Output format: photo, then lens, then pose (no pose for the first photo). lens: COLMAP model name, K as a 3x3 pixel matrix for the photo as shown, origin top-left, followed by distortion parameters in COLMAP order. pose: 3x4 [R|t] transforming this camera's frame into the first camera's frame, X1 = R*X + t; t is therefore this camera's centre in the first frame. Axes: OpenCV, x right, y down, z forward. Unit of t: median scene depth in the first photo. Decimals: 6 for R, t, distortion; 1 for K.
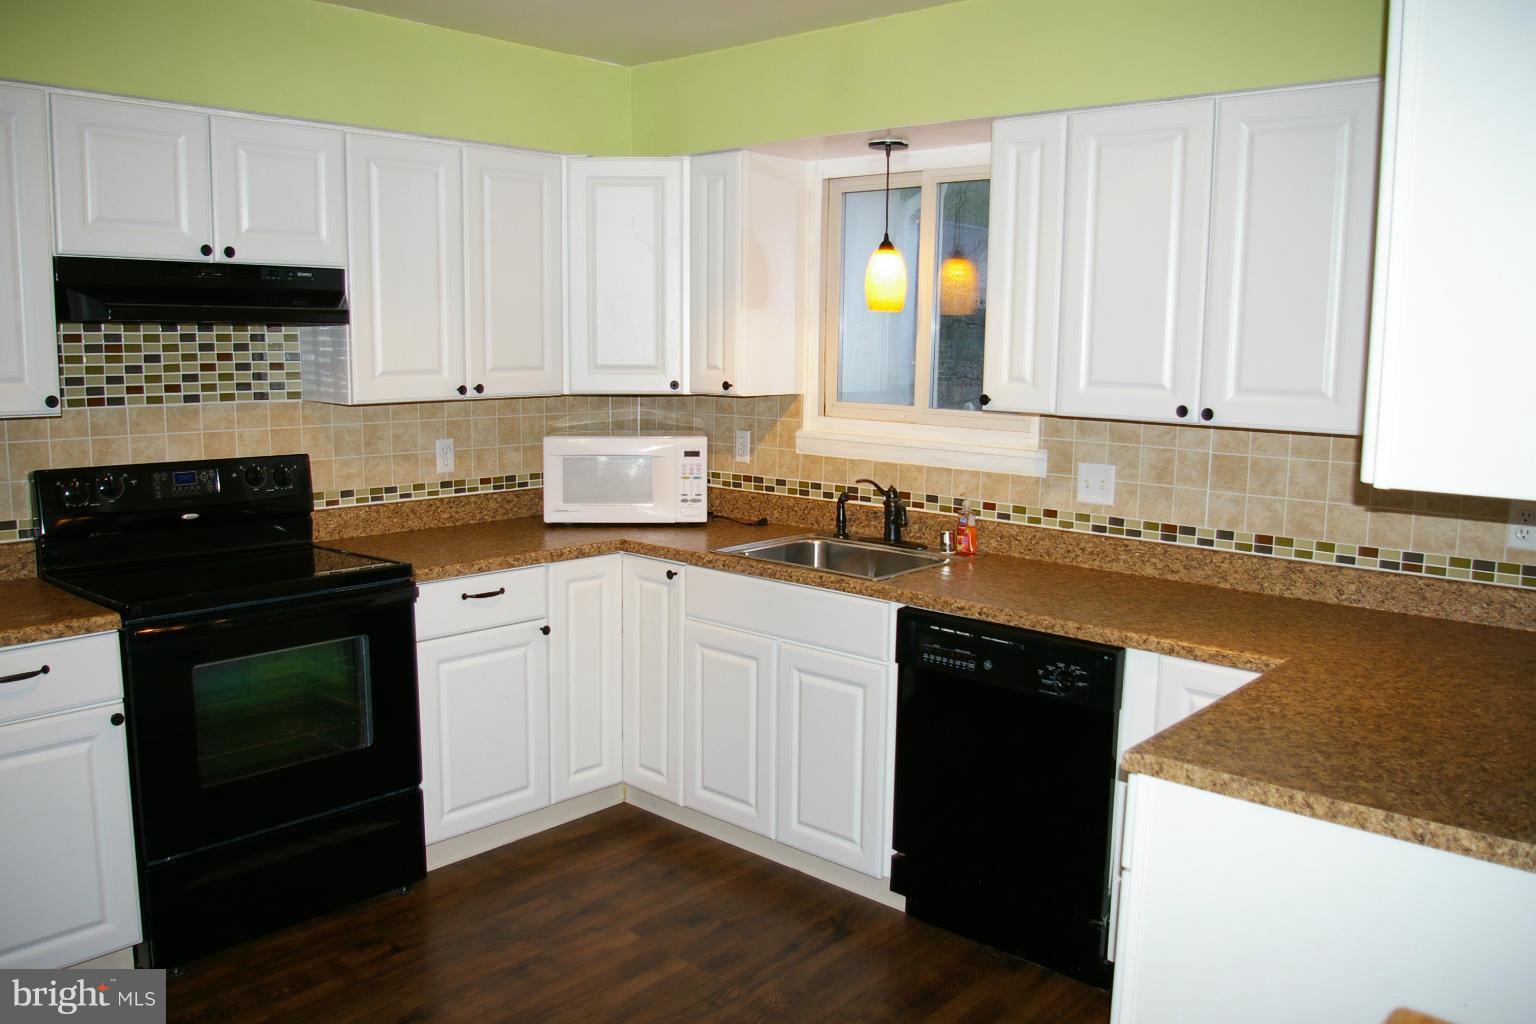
lens RADIAL K [[1220.2, 0, 768.0], [0, 1220.2, 512.0], [0, 0, 1]] dist [-0.097816, 0.049366]
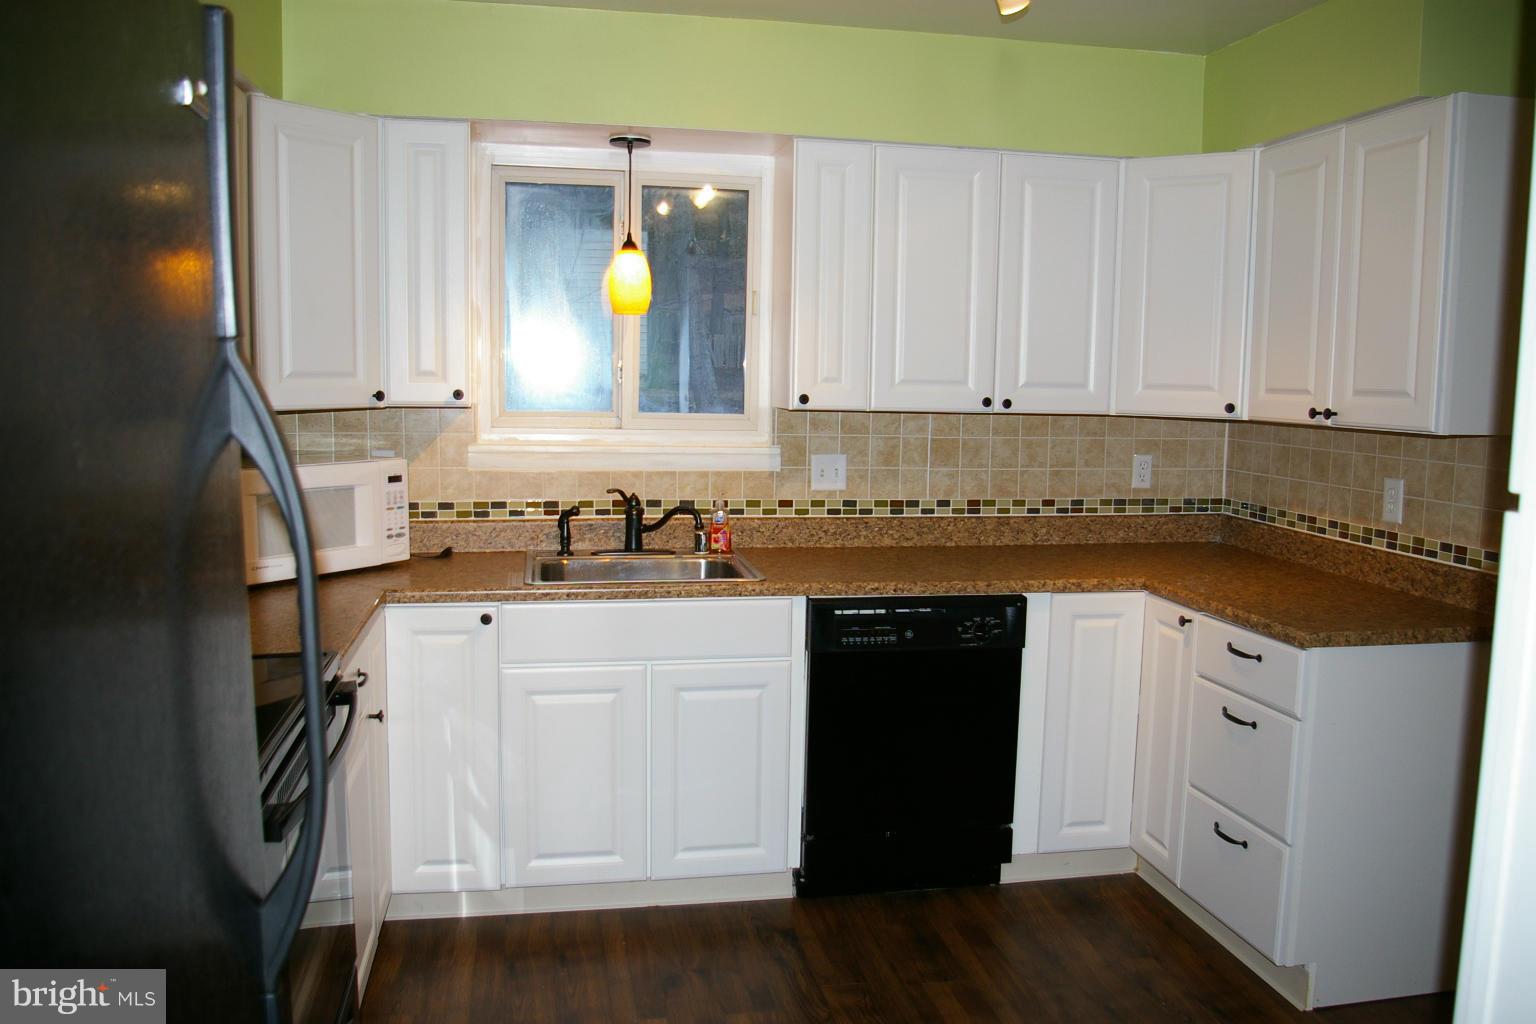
lens RADIAL K [[1220.2, 0, 768.0], [0, 1220.2, 512.0], [0, 0, 1]] dist [-0.097816, 0.049366]
pose [[0.600545, -0.094311, 0.794010, -0.693735], [0.104285, 0.993776, 0.039163, -0.038401], [-0.792761, 0.059284, 0.606642, 0.375280]]
